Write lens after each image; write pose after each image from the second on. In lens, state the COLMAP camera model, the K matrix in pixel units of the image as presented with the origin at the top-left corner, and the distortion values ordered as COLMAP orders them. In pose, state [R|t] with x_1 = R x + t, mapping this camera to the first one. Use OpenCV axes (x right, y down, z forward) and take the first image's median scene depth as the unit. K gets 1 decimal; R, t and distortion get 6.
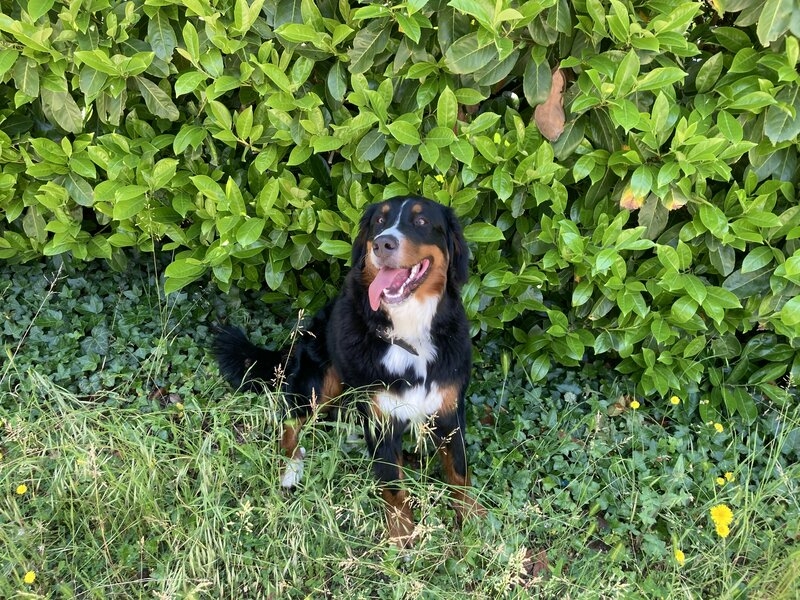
lens RADIAL K [[647.7, 0, 400.0], [0, 647.7, 300.0], [0, 0, 1]] dist [0.002425, 0.001768]
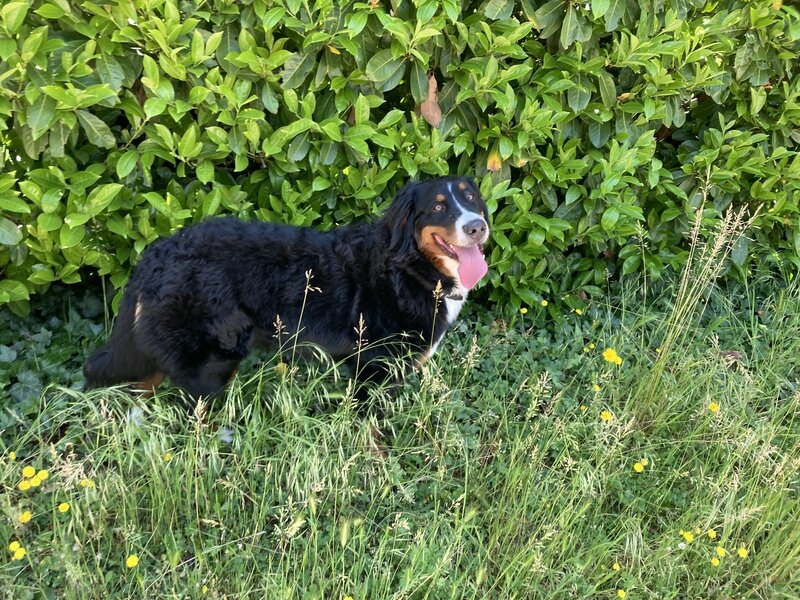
lens RADIAL K [[647.7, 0, 400.0], [0, 647.7, 300.0], [0, 0, 1]] dist [0.002425, 0.001768]
pose [[0.894407, -0.200000, 0.400045, -0.445551], [0.226416, 0.973838, -0.019350, 0.113766], [-0.385709, 0.107883, 0.916291, -0.173892]]
